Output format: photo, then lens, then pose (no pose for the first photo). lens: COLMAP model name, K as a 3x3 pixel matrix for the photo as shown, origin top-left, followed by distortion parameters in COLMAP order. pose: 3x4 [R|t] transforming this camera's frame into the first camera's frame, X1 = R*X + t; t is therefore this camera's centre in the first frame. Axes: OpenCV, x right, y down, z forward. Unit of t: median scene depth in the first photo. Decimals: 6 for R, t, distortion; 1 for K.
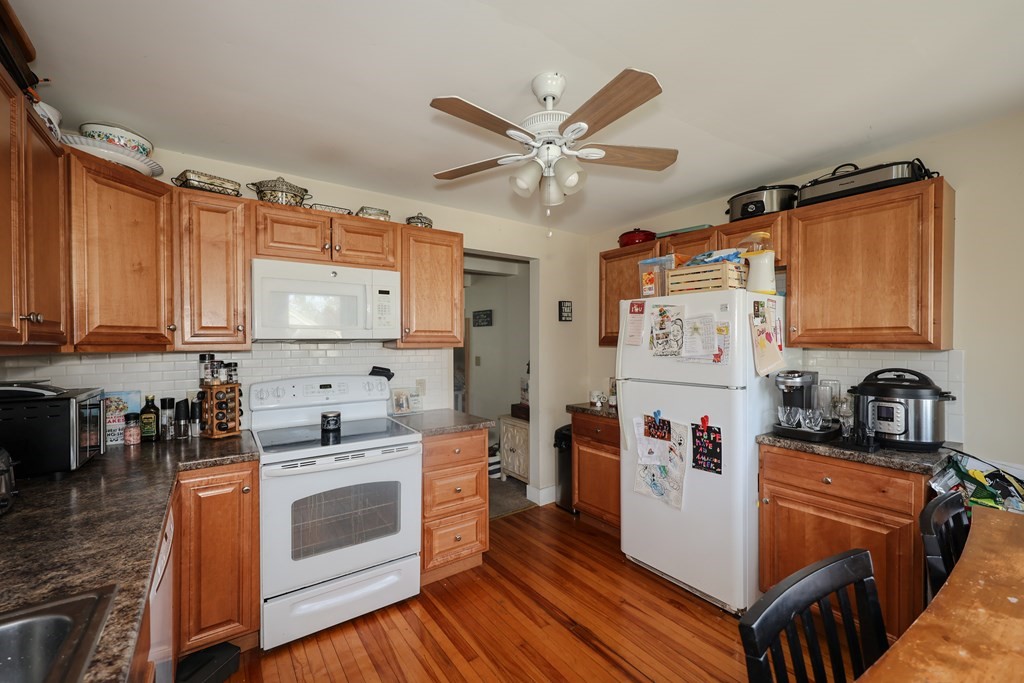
lens RADIAL K [[413.8, 0, 510.9], [0, 413.8, 344.2], [0, 0, 1]] dist [0.000217, 0.000143]
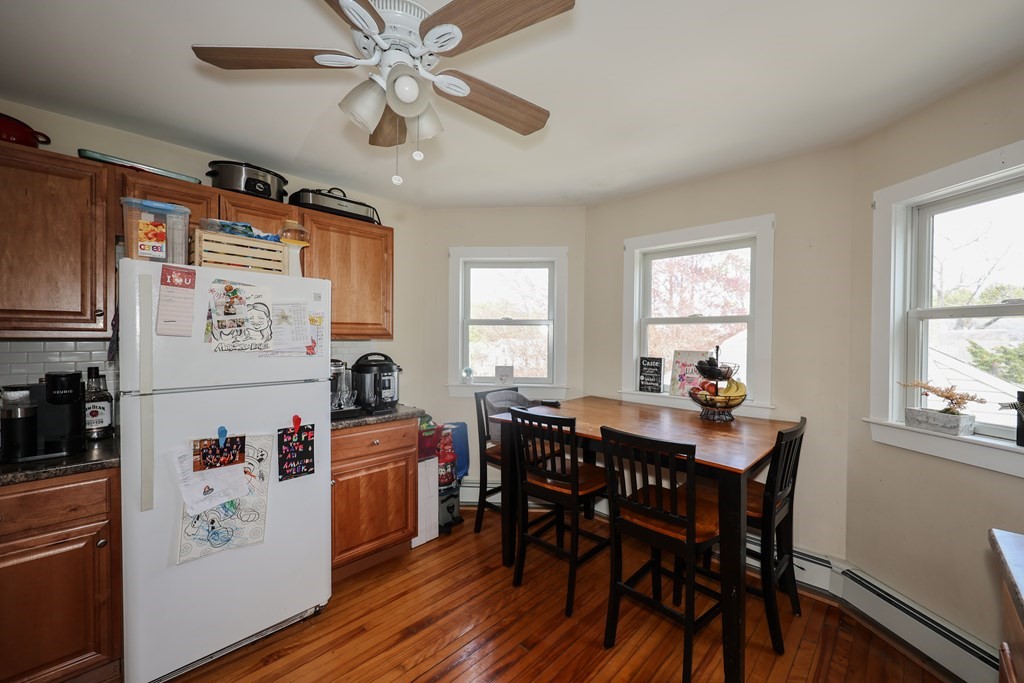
lens RADIAL K [[413.8, 0, 510.9], [0, 413.8, 344.2], [0, 0, 1]] dist [0.000217, 0.000143]
pose [[-0.174685, -0.013899, 0.984526, -0.470359], [0.000678, 0.999898, 0.014236, 0.007046], [-0.984624, 0.003155, -0.174658, 0.683576]]
